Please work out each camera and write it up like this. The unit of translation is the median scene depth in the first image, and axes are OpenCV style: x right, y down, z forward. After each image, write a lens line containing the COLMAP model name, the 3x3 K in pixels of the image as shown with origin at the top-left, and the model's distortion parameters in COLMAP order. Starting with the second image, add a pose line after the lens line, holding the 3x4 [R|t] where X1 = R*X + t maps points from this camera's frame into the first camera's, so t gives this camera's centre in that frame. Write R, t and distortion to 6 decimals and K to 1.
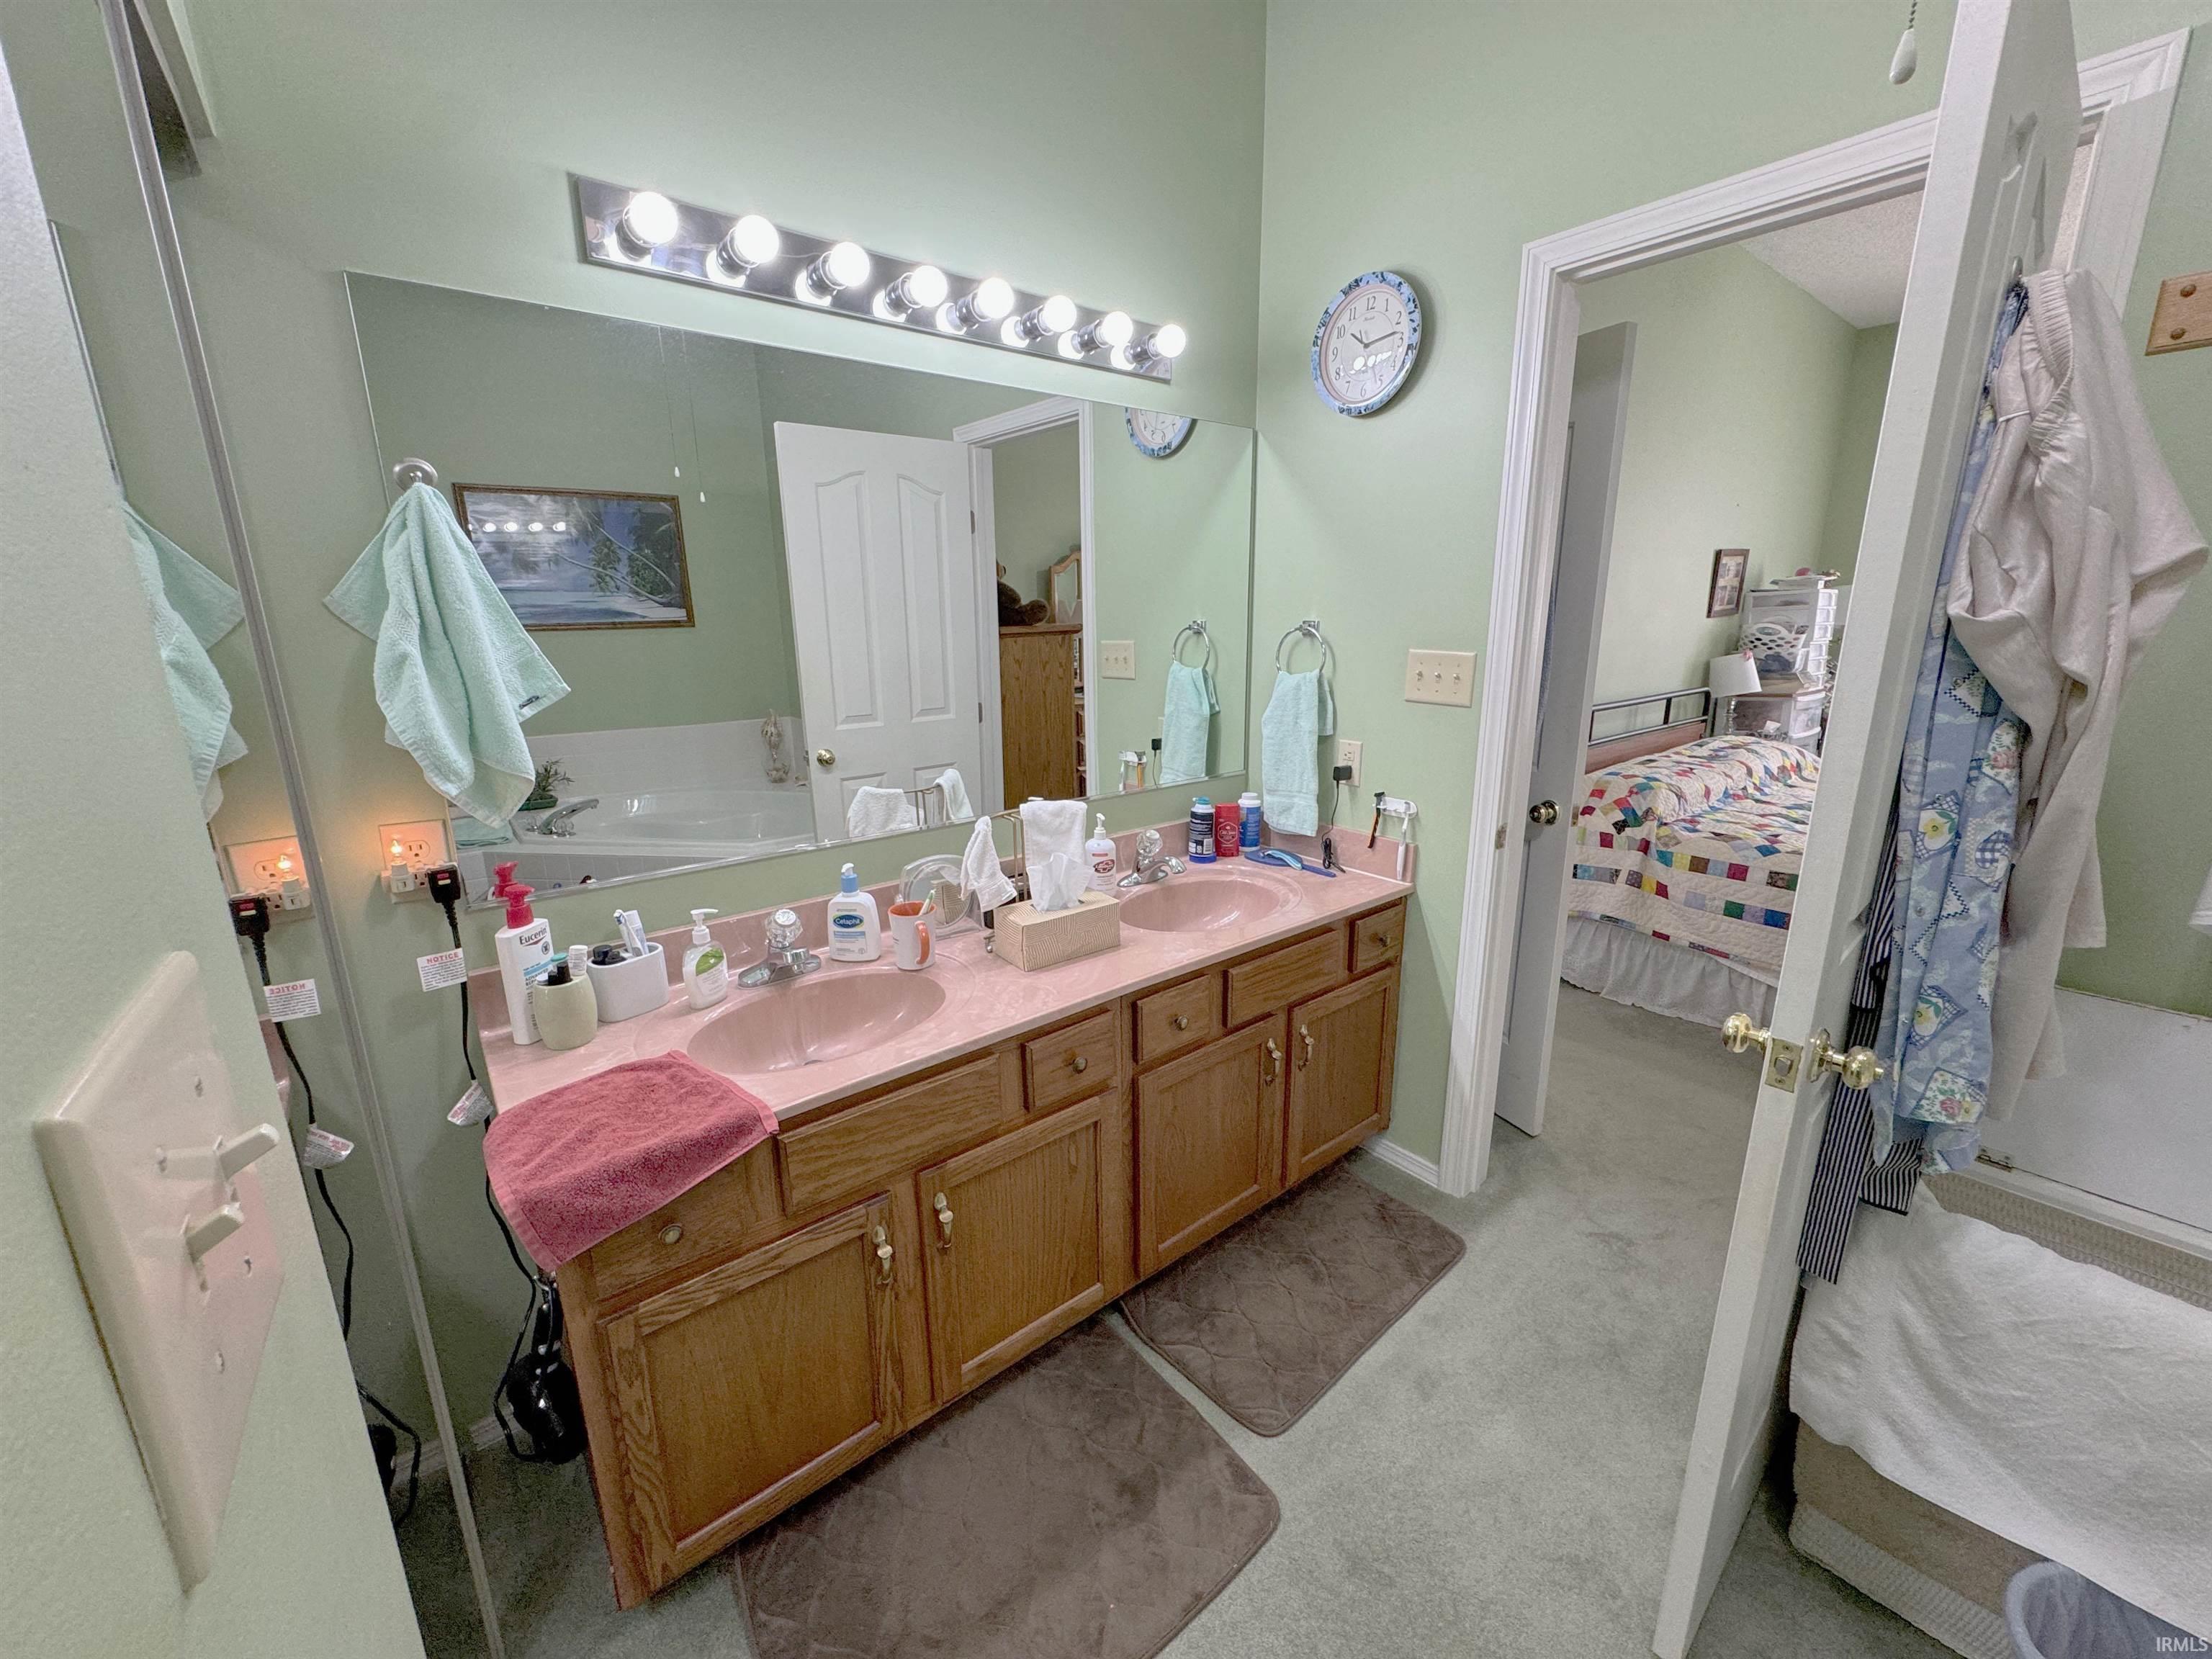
lens RADIAL K [[882.6, 0, 1109.8], [0, 882.6, 832.2], [0, 0, 1]] dist [-0.001476, -0.000314]
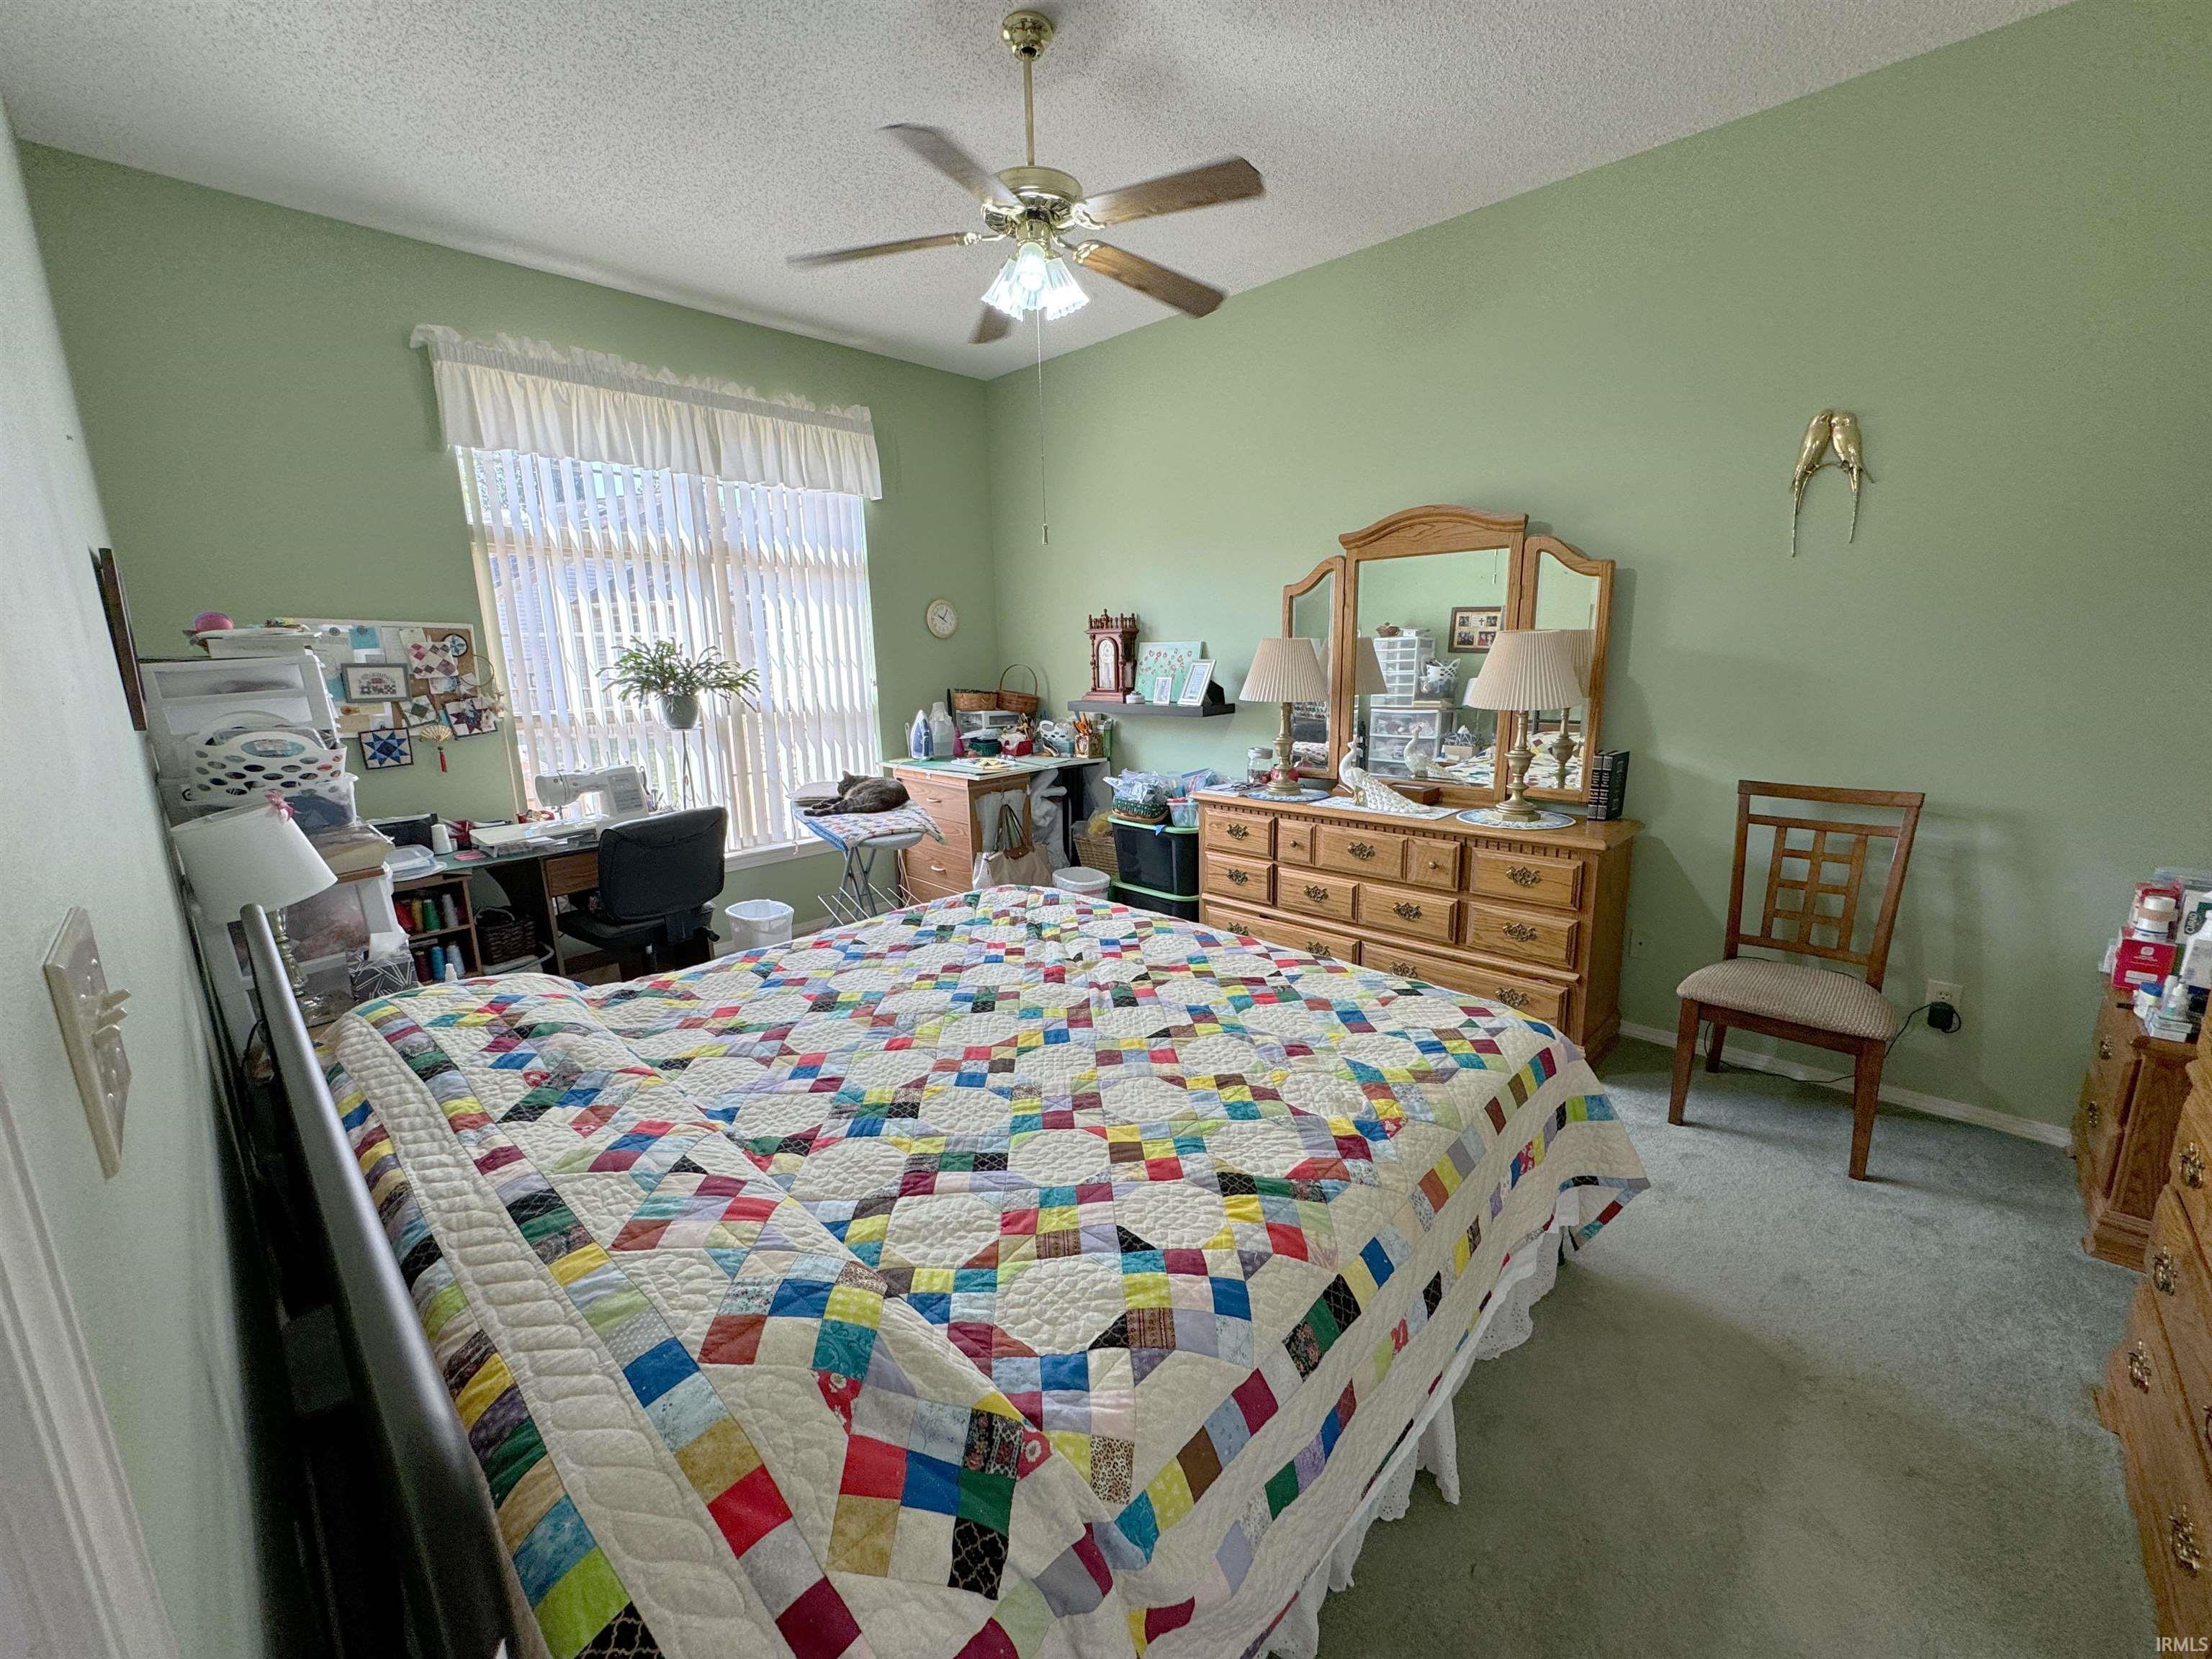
lens RADIAL K [[882.6, 0, 1111.1], [0, 882.6, 827.7], [0, 0, 1]] dist [-0.001476, -0.000314]
pose [[-0.135951, -0.188194, 0.972677, 0.360865], [0.259684, 0.940696, 0.218303, -0.251466], [-0.956076, 0.282267, -0.079017, 0.913410]]
